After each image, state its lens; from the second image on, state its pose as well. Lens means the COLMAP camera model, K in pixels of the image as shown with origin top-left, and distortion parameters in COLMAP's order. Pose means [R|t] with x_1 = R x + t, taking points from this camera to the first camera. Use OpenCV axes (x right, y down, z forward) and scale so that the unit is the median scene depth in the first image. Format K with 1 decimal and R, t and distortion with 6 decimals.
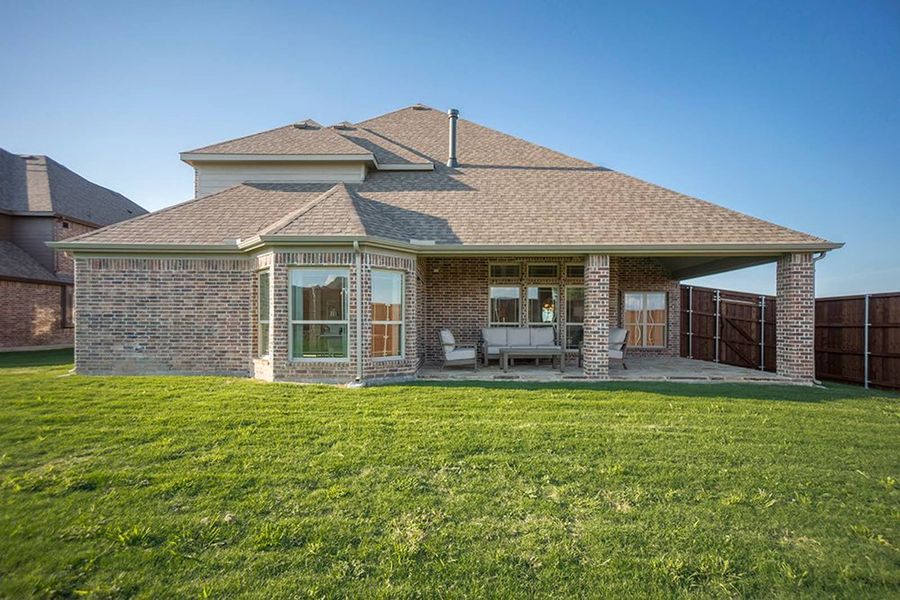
lens RADIAL K [[422.3, 0, 452.3], [0, 422.3, 320.5], [0, 0, 1]] dist [0.008832, 0.001399]
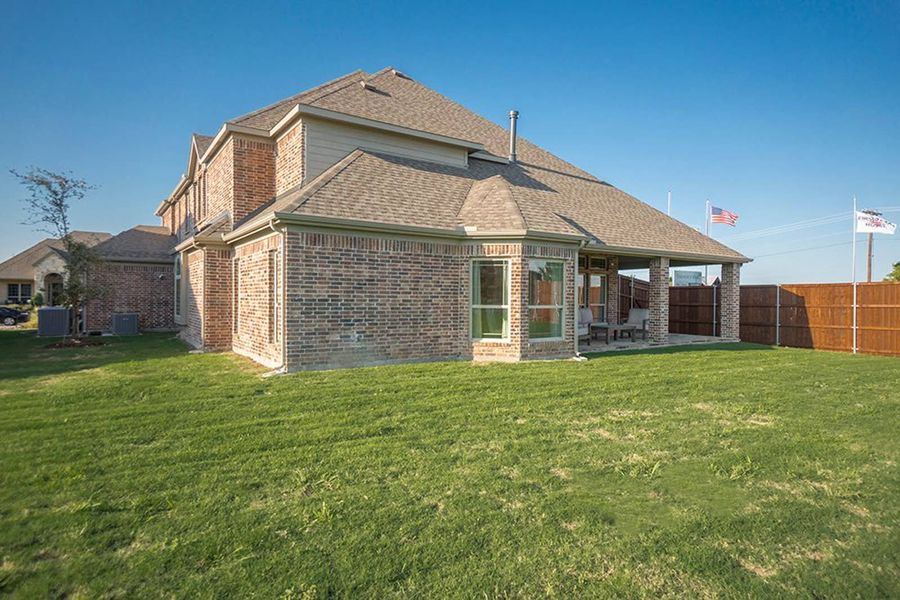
lens RADIAL K [[503.1, 0, 448.8], [0, 503.1, 301.0], [0, 0, 1]] dist [-0.020012, 0.000005]
pose [[0.826493, -0.000170, 0.562946, -1.172179], [-0.006775, 0.999925, 0.010247, -0.022219], [-0.562906, -0.012283, 0.826430, 0.018799]]
